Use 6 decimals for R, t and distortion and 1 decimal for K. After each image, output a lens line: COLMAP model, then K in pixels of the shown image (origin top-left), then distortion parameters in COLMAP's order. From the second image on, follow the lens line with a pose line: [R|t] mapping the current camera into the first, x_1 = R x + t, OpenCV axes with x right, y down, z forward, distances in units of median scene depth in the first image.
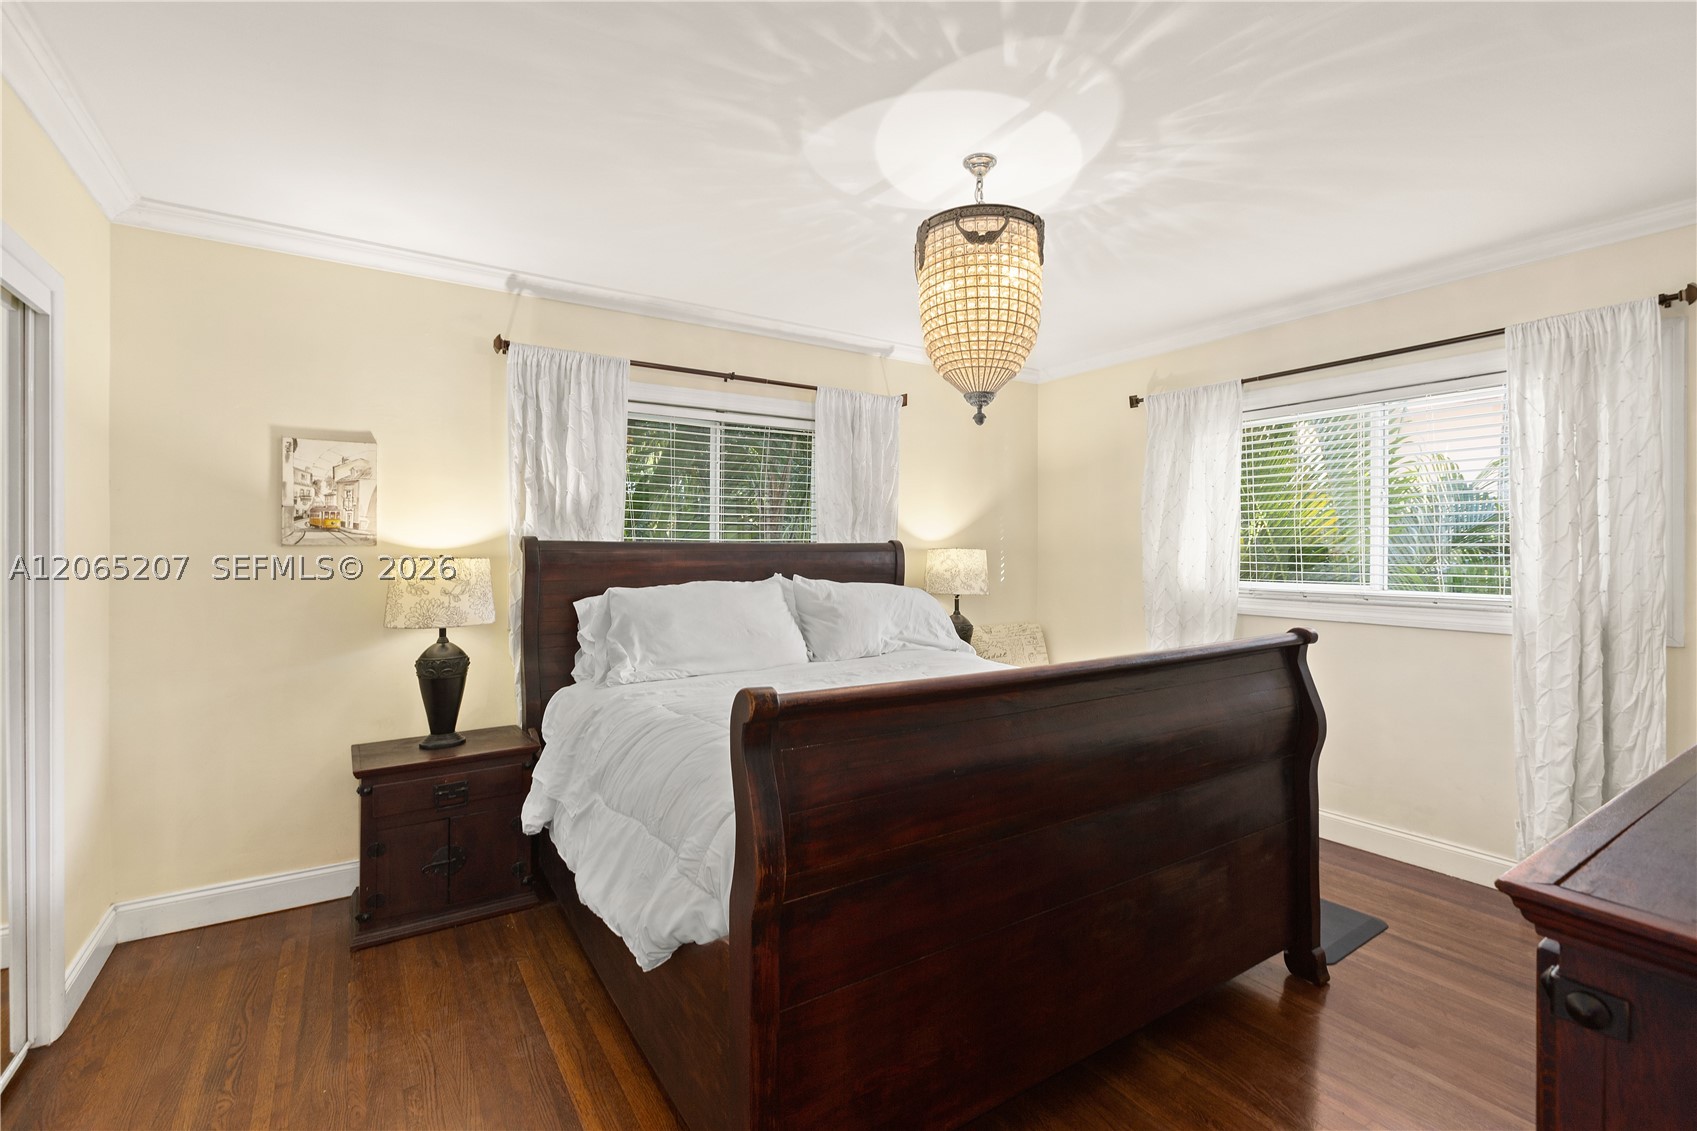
lens RADIAL K [[760.0, 0, 856.4], [0, 760.0, 551.2], [0, 0, 1]] dist [0.002099, -0.002255]
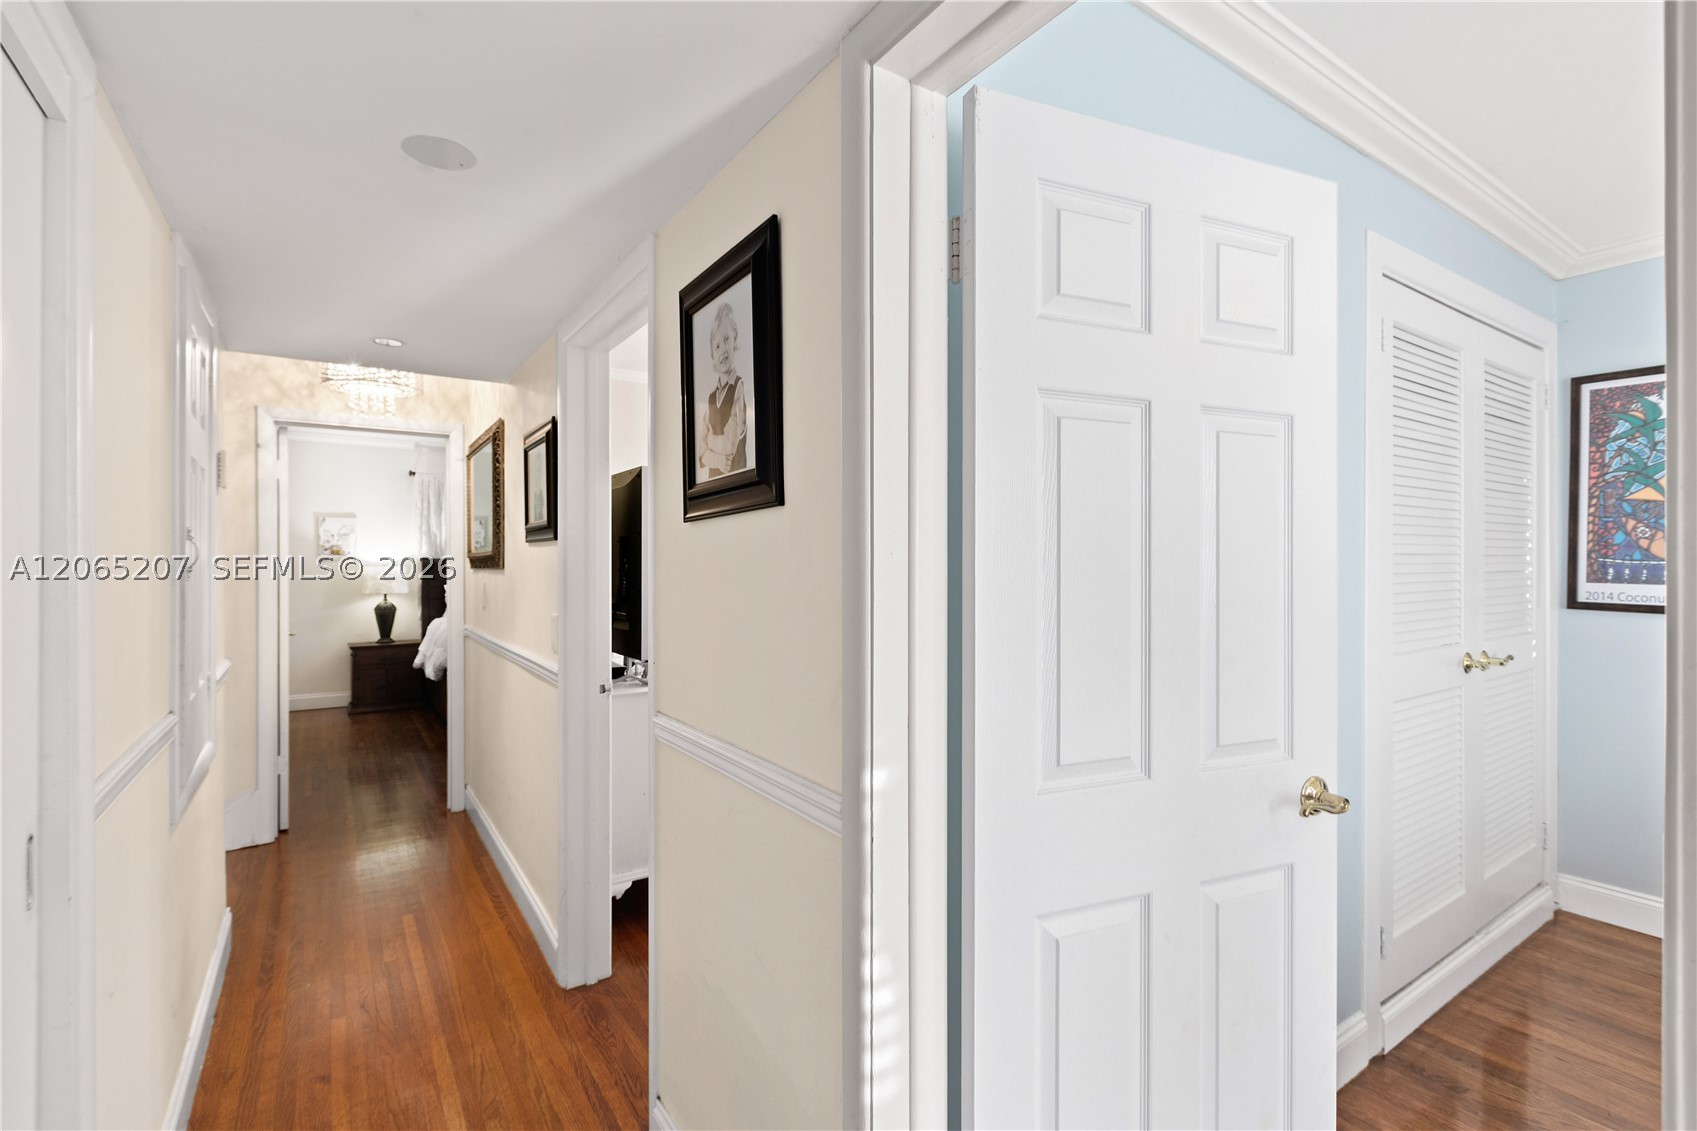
lens RADIAL K [[760.0, 0, 854.3], [0, 760.0, 569.1], [0, 0, 1]] dist [0.002099, -0.002255]
pose [[0.999597, 0.000605, 0.028374, 0.848813], [-0.000729, 0.999990, 0.004373, 0.007461], [-0.028371, -0.004392, 0.999588, -1.409967]]
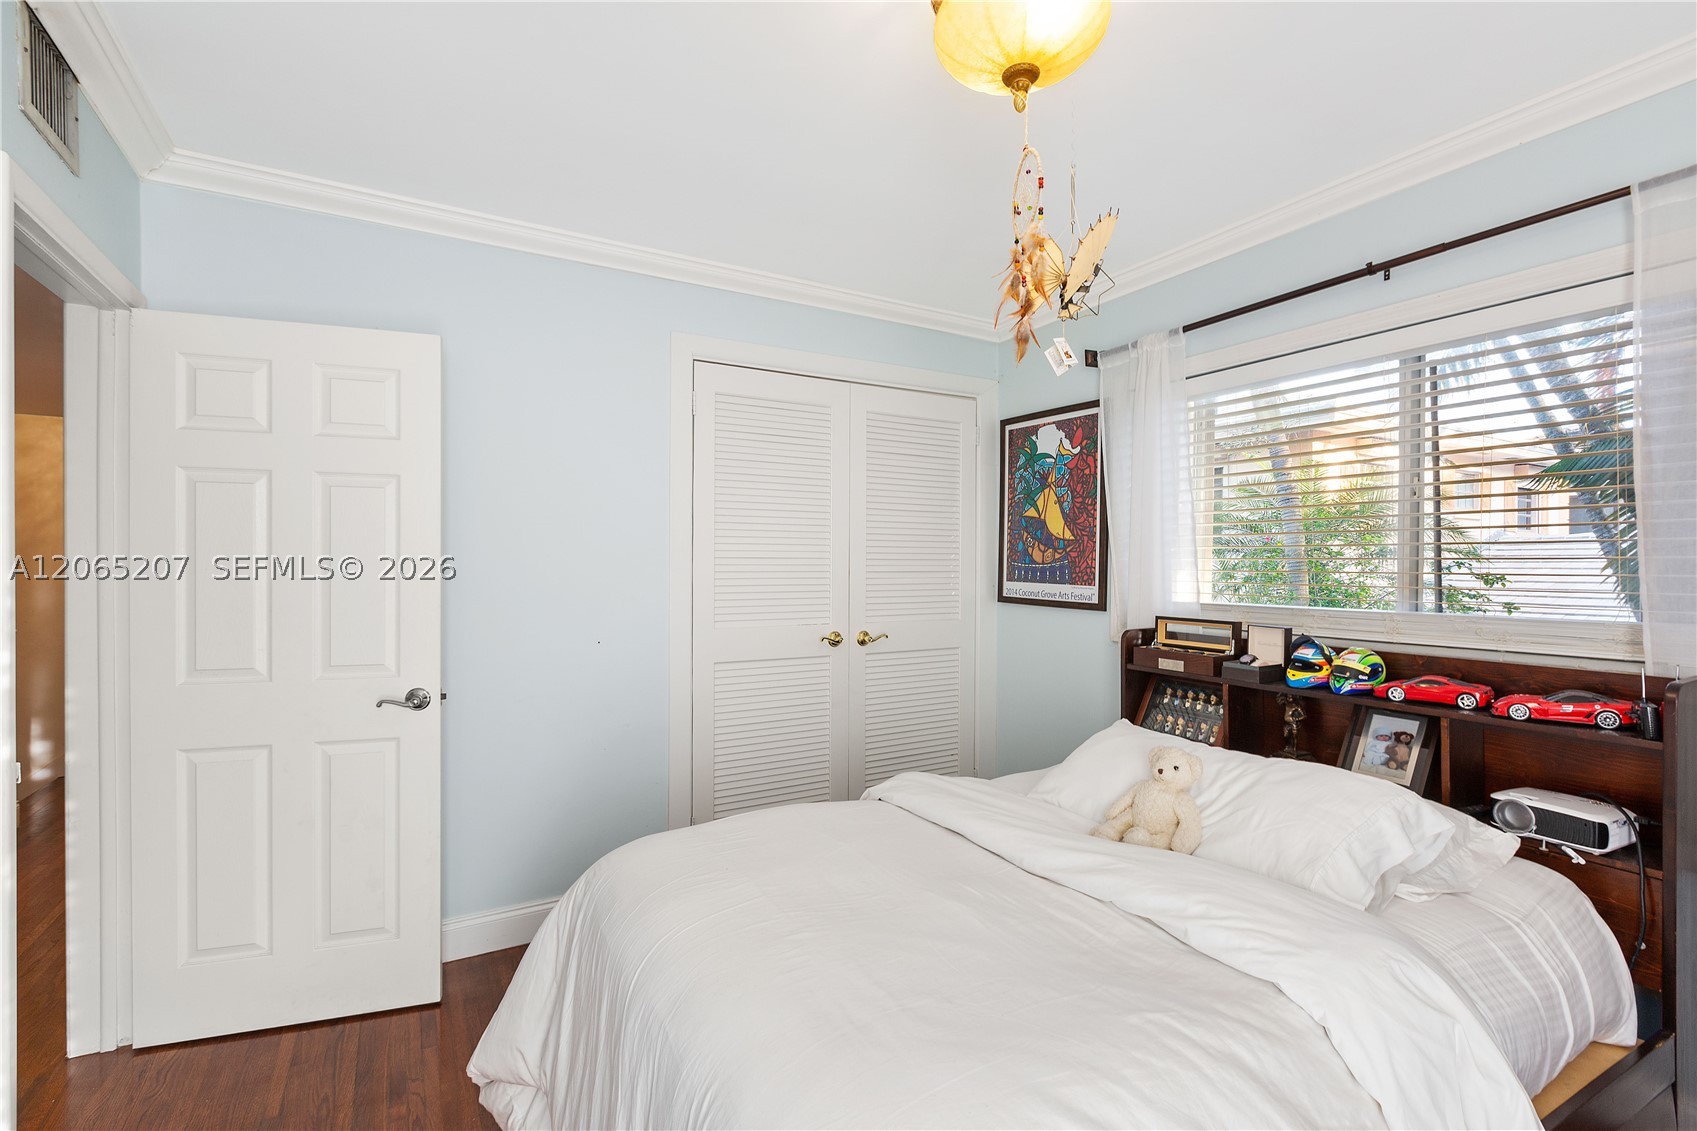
lens RADIAL K [[760.0, 0, 837.1], [0, 760.0, 566.5], [0, 0, 1]] dist [0.002099, -0.002255]
pose [[0.998806, 0.006616, -0.048407, 0.982133], [-0.006821, 0.999968, -0.004075, 0.008064], [0.048378, 0.004401, 0.998819, -1.463619]]
